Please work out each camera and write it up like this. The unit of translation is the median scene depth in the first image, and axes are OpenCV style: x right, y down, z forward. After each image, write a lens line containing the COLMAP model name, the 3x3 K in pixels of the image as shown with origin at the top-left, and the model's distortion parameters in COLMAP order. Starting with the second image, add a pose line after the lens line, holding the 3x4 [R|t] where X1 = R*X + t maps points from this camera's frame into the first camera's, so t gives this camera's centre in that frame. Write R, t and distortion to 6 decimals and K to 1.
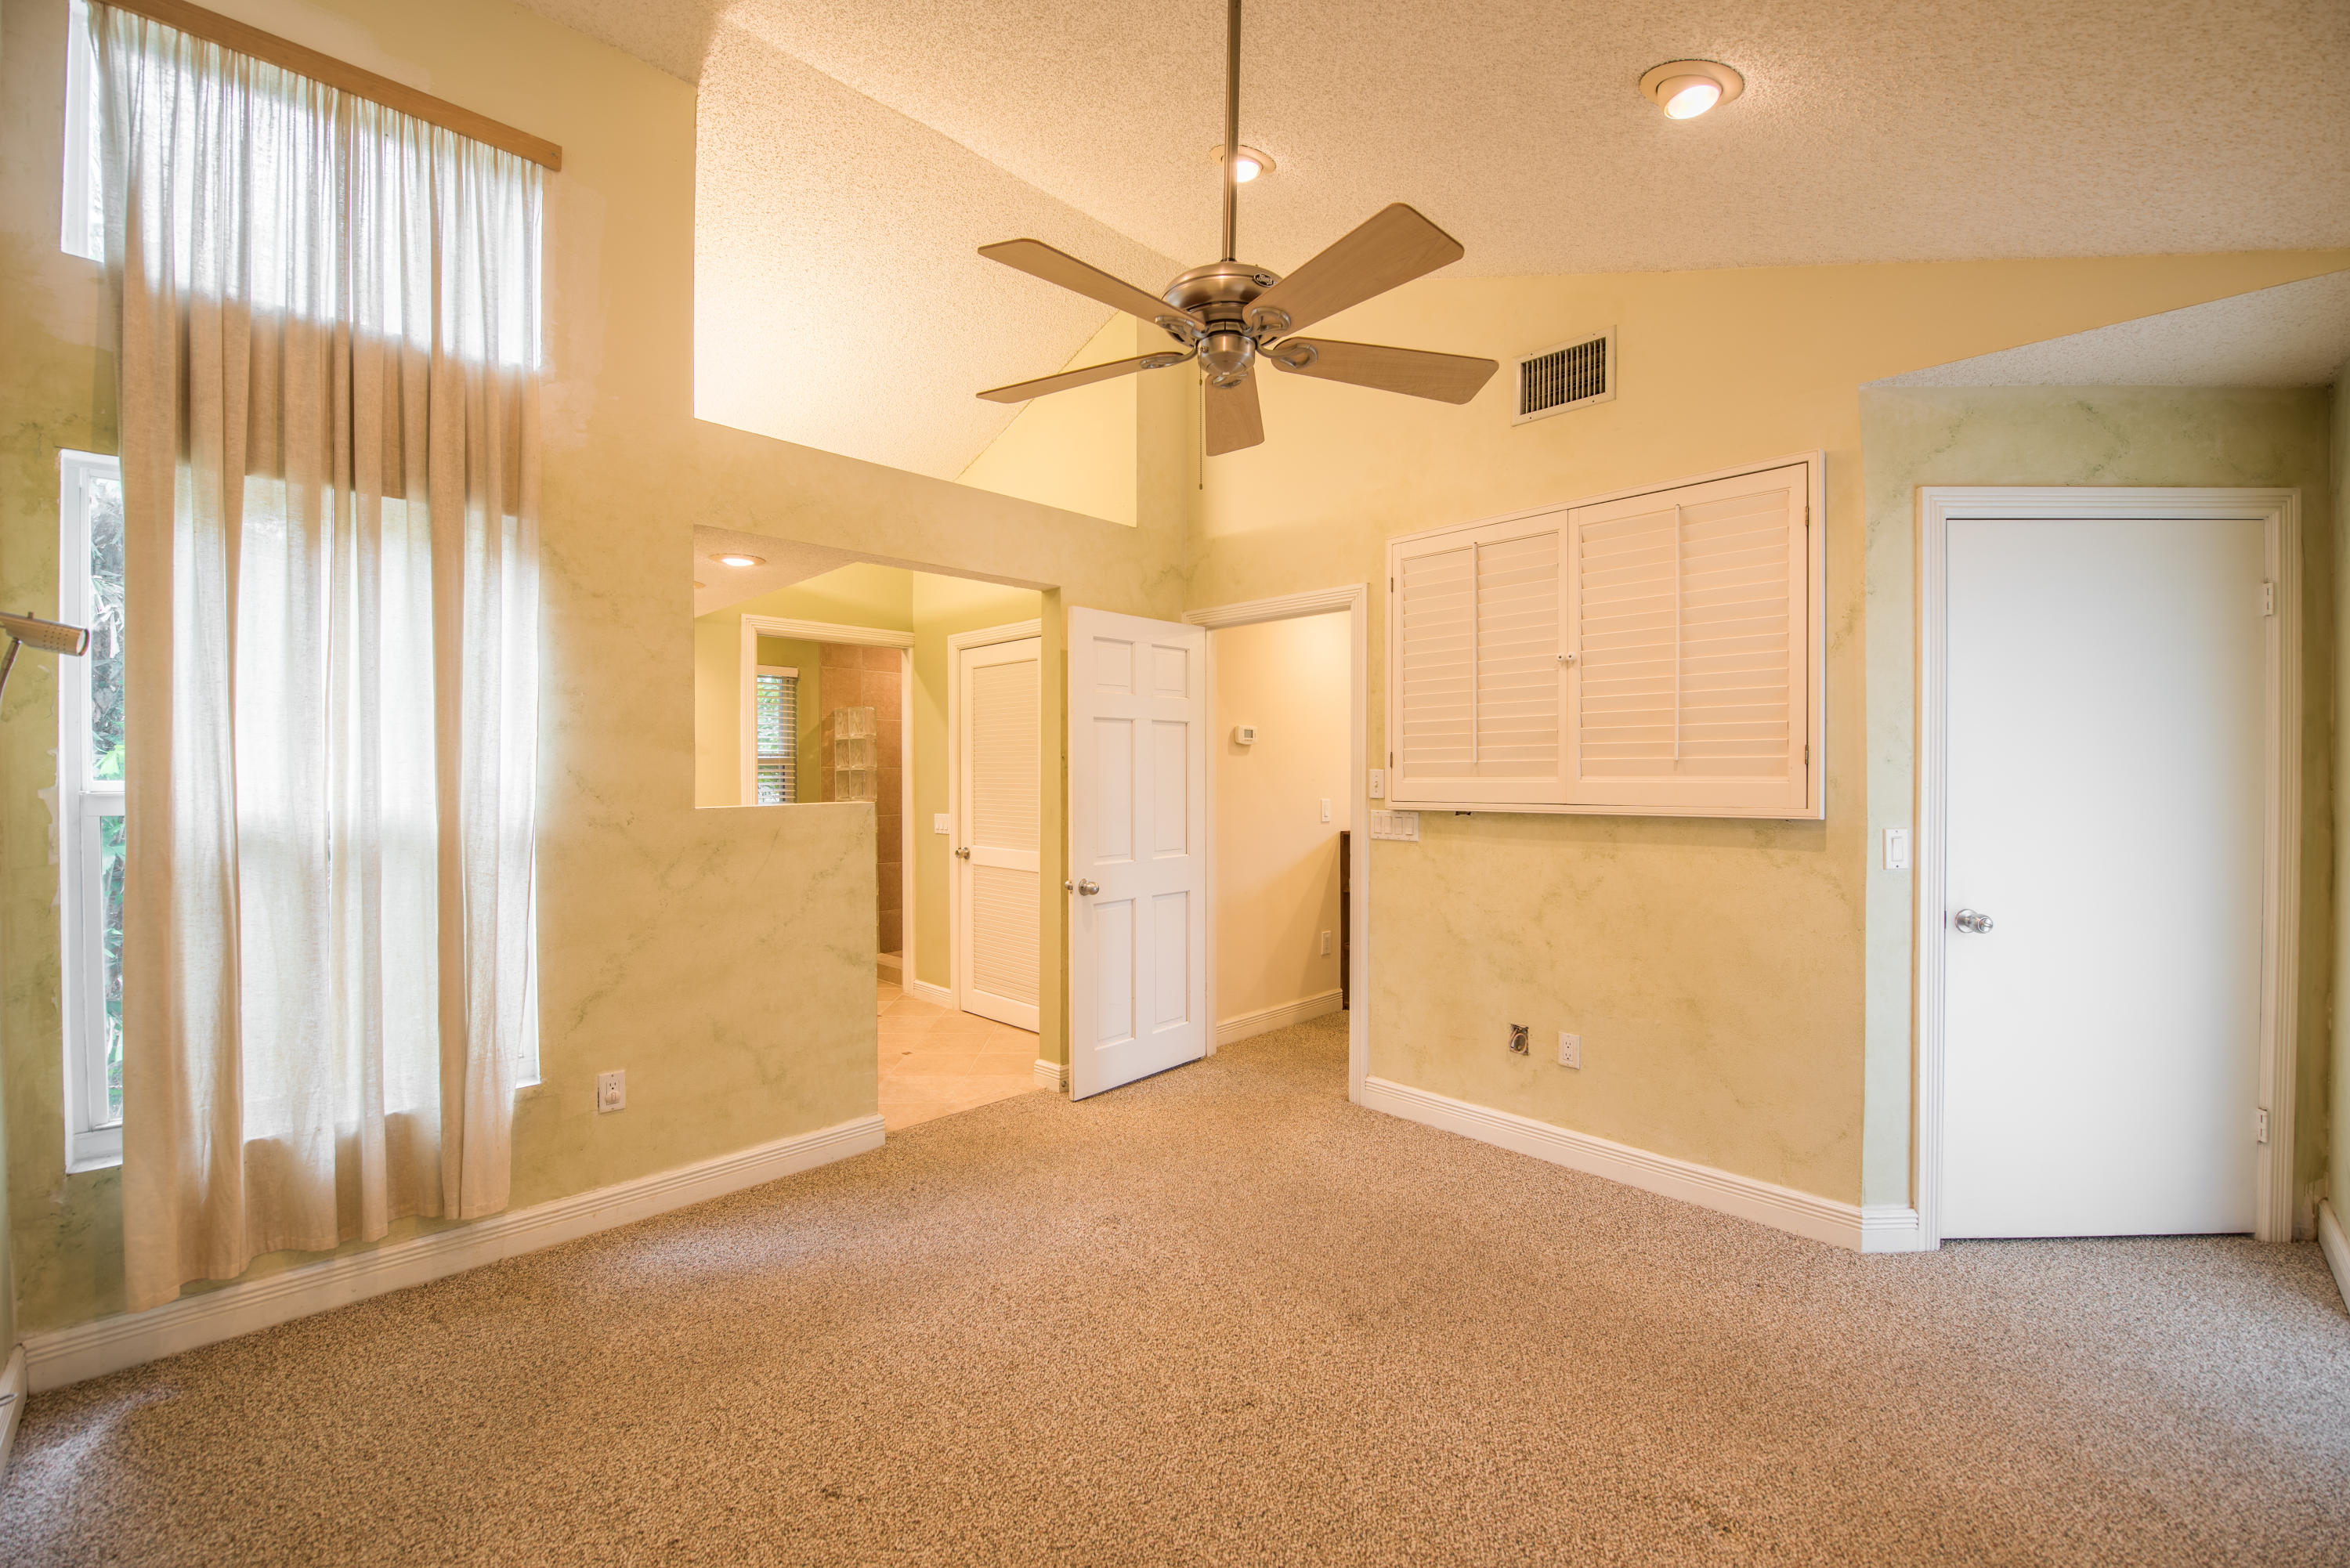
lens RADIAL K [[987.1, 0, 1221.3], [0, 987.1, 787.5], [0, 0, 1]] dist [-0.018319, -0.003965]
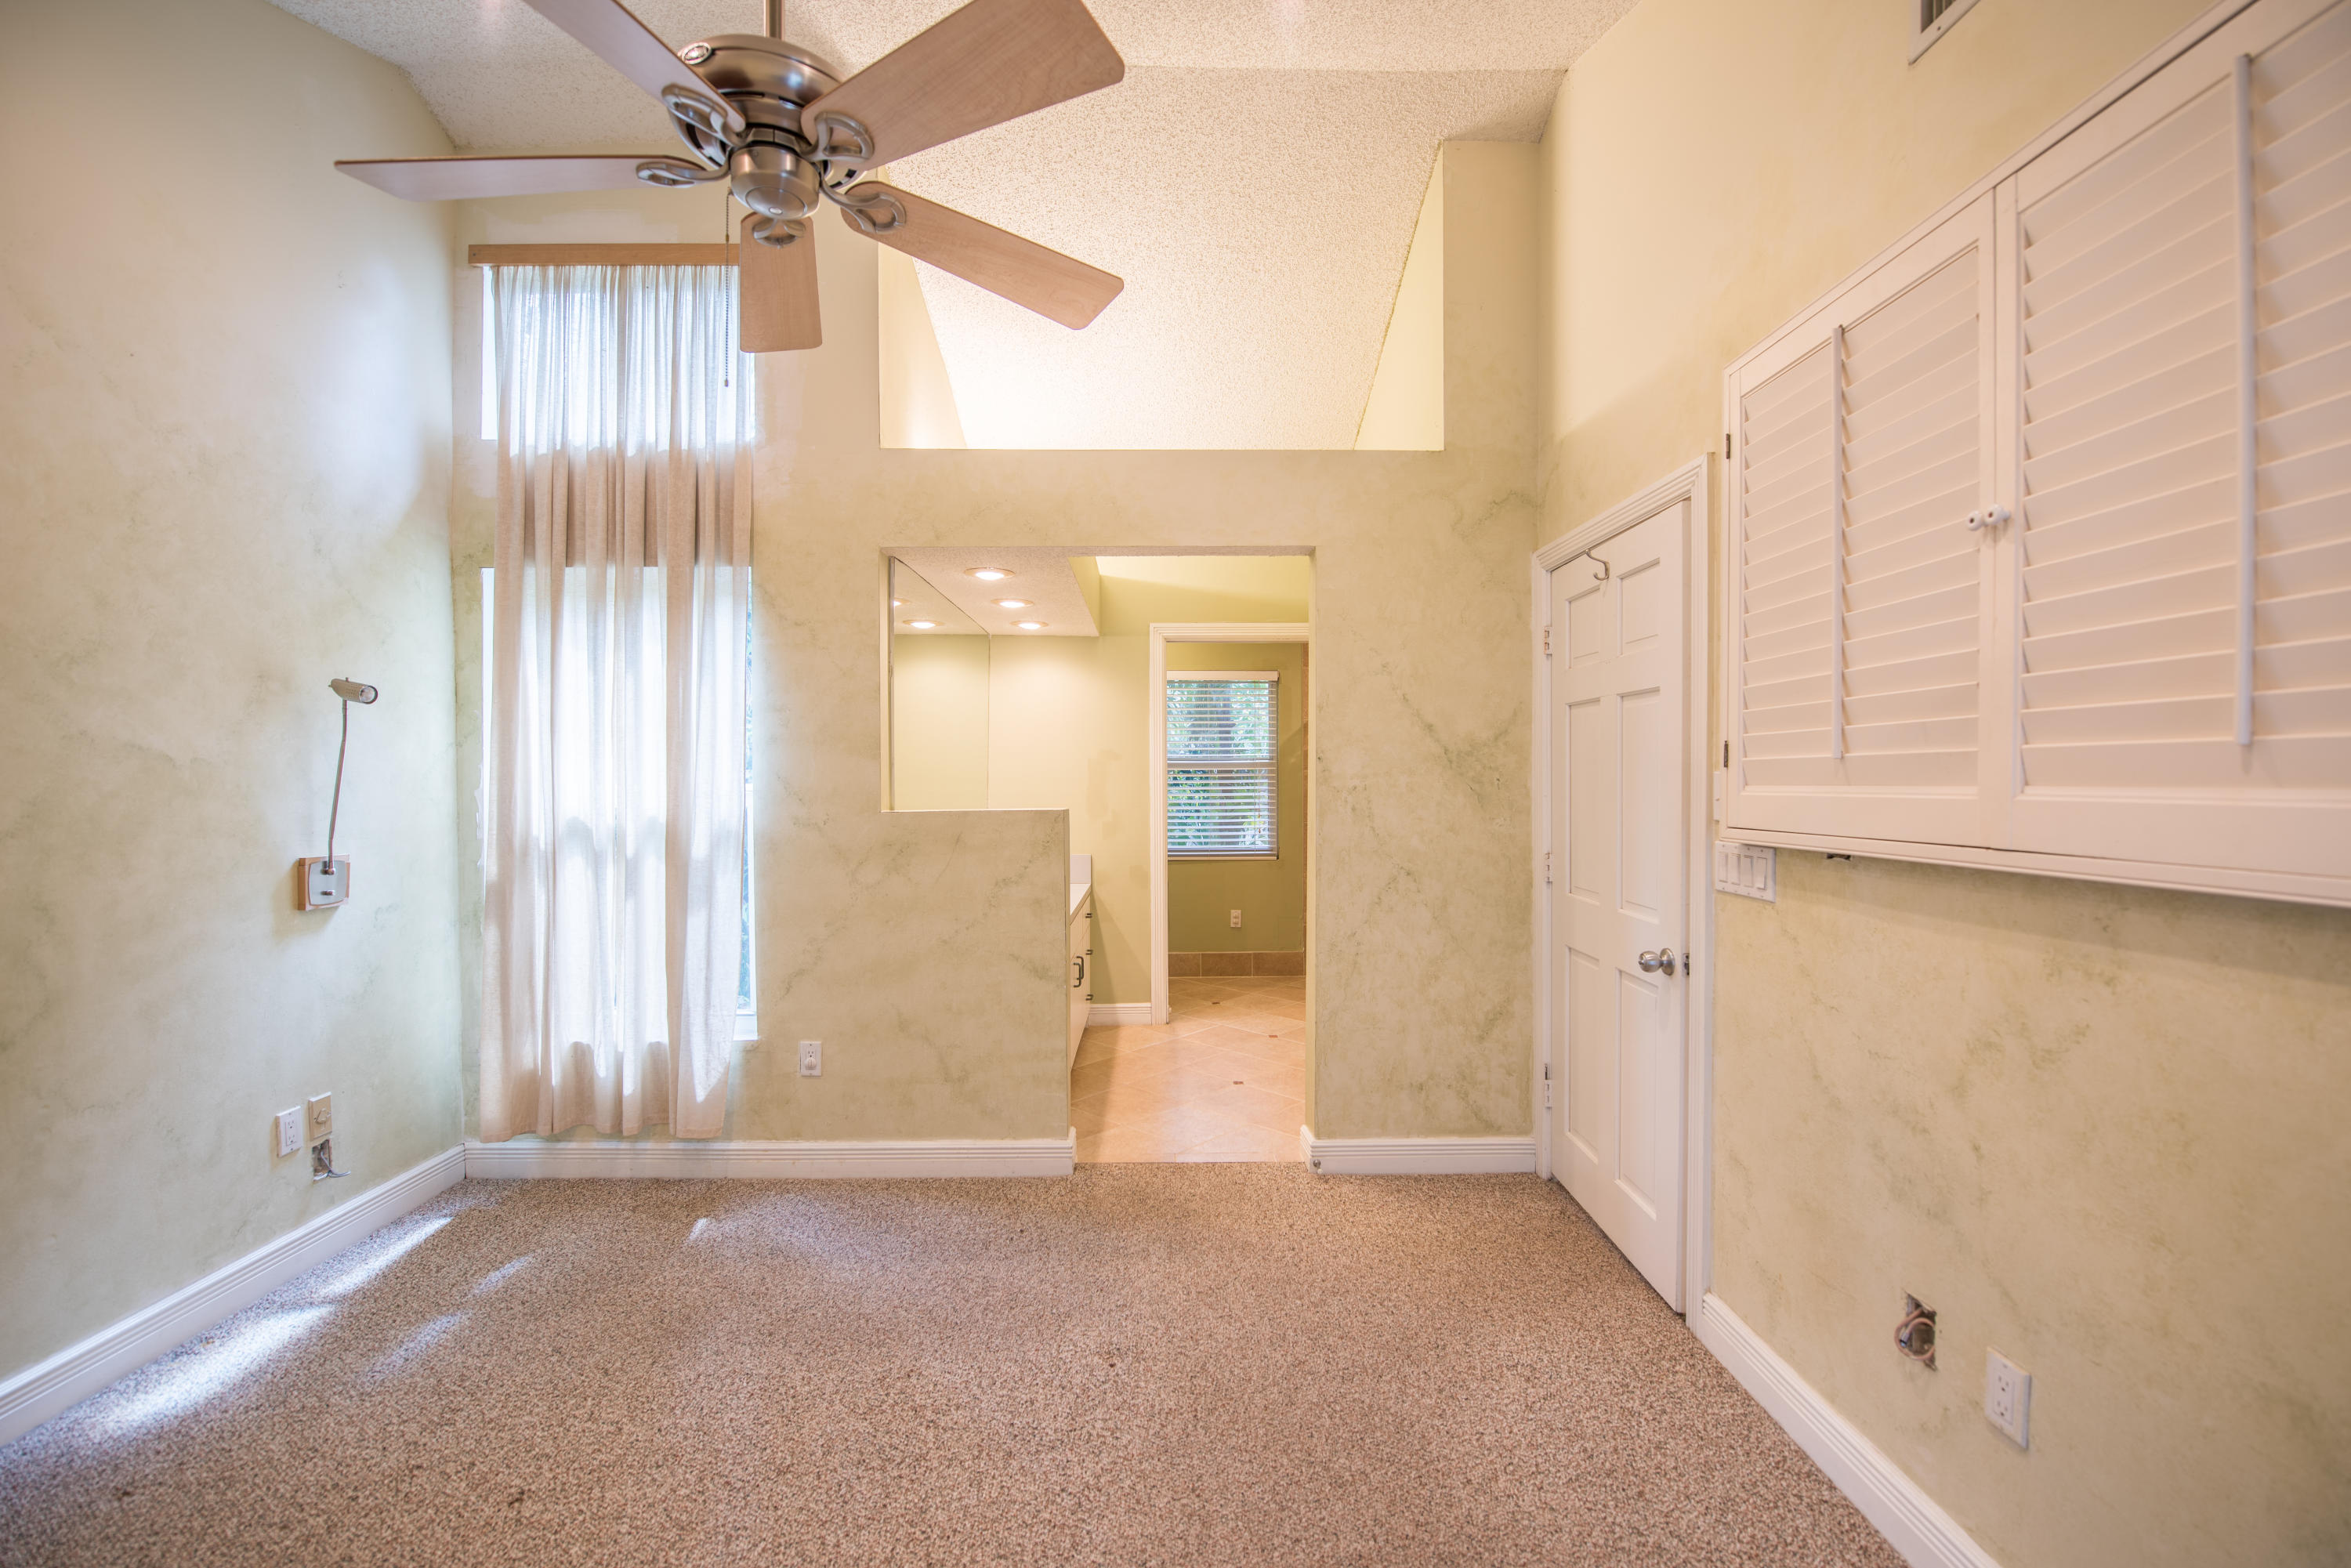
lens RADIAL K [[999.1, 0, 1173.5], [0, 999.1, 790.4], [0, 0, 1]] dist [-0.017265, -0.004921]
pose [[0.684108, 0.008715, -0.729328, 0.457310], [-0.007897, 0.999959, 0.004542, -0.009013], [0.729338, 0.002652, 0.684149, 0.462389]]
